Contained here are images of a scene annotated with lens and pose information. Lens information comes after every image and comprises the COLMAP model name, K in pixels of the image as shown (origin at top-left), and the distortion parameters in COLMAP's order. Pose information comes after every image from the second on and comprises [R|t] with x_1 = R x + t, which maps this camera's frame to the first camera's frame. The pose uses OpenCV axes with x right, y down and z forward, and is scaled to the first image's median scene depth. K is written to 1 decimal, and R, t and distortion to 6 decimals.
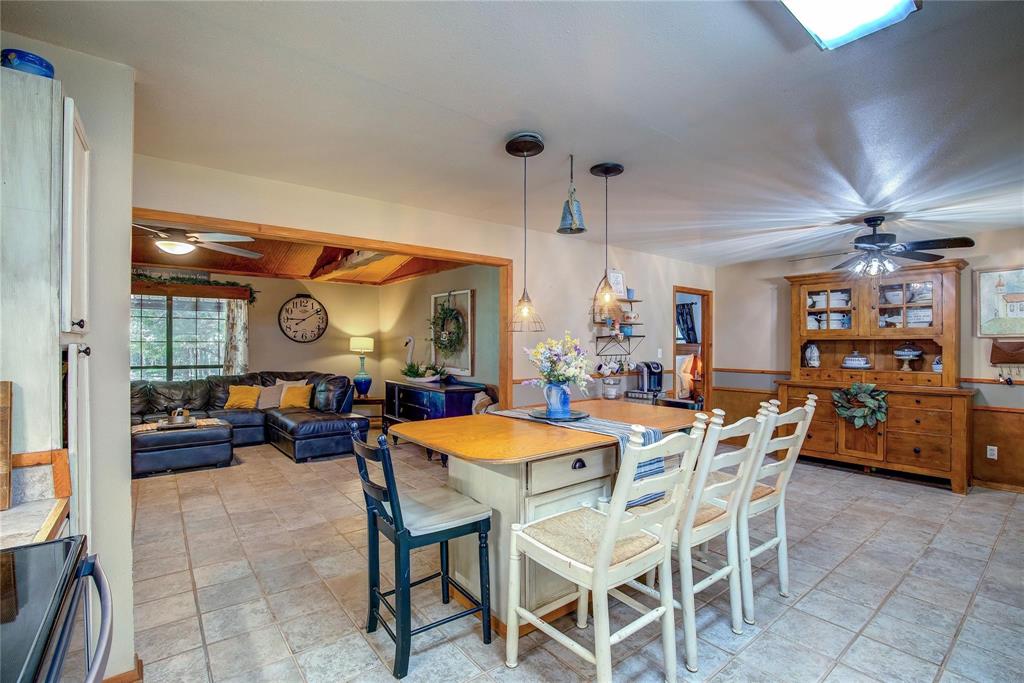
lens RADIAL K [[468.0, 0, 516.5], [0, 468.0, 346.4], [0, 0, 1]] dist [-0.041898, 0.009522]
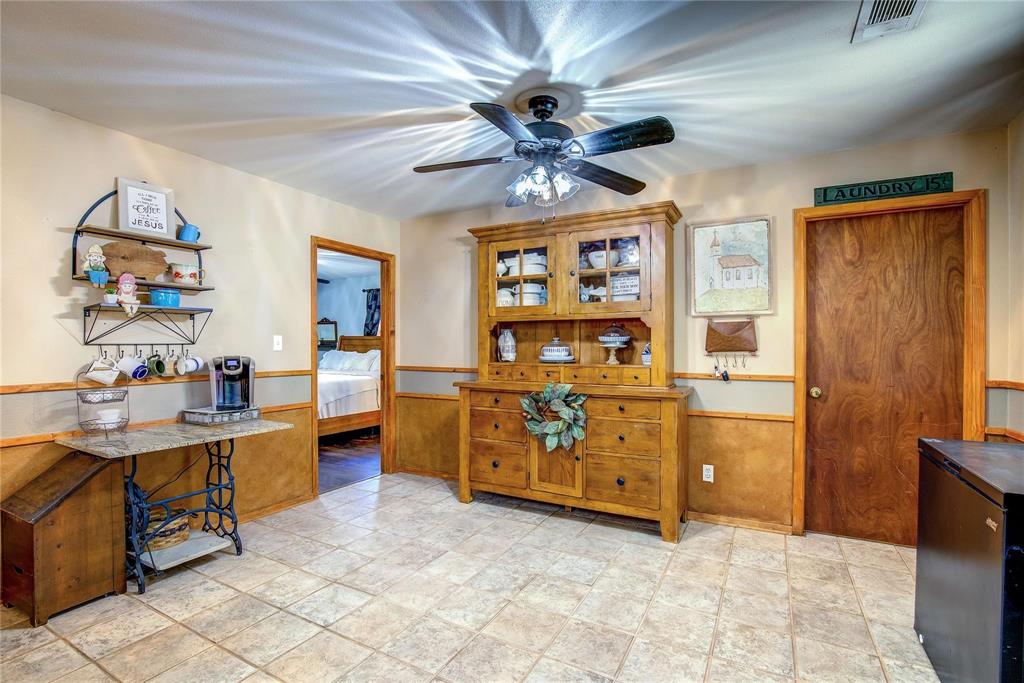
lens RADIAL K [[468.0, 0, 516.5], [0, 468.0, 346.4], [0, 0, 1]] dist [-0.041898, 0.009522]
pose [[0.920123, -0.004774, 0.391601, 0.436170], [0.004699, 0.999988, 0.001148, 0.024478], [-0.391602, 0.000784, 0.920135, 0.394635]]
